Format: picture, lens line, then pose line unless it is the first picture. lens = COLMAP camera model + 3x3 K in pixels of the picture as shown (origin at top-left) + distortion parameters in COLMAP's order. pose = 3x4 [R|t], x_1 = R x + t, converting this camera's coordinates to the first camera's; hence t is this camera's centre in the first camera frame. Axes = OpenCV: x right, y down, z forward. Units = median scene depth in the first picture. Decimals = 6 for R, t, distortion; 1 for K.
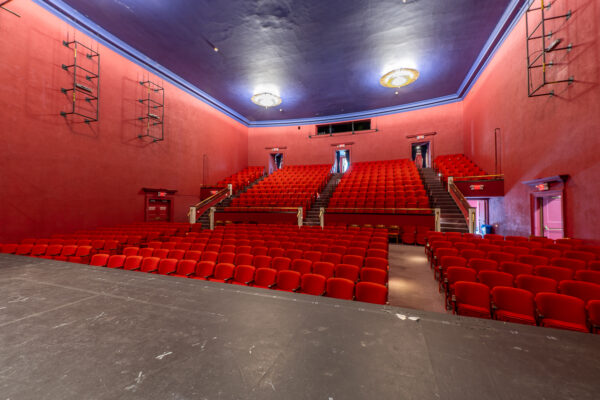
lens RADIAL K [[232.9, 0, 299.8], [0, 232.9, 147.2], [0, 0, 1]] dist [-0.000102, 0.000052]
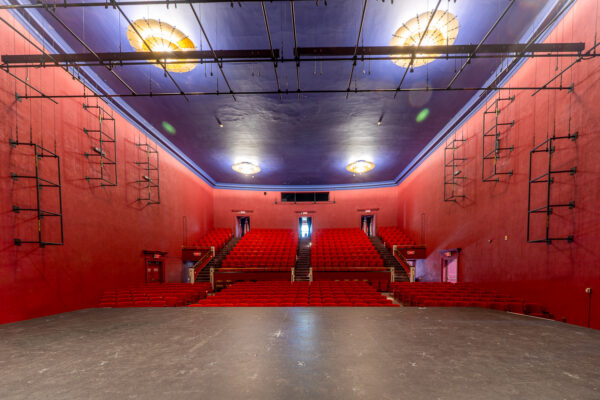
lens RADIAL K [[246.8, 0, 300.0], [0, 246.8, 200.0], [0, 0, 1]] dist [0.000162, -0.000033]
pose [[0.949623, 0.071527, 0.305123, -0.337023], [-0.067930, 0.997439, -0.022403, -0.064689], [-0.305943, 0.000547, 0.952050, -0.235147]]
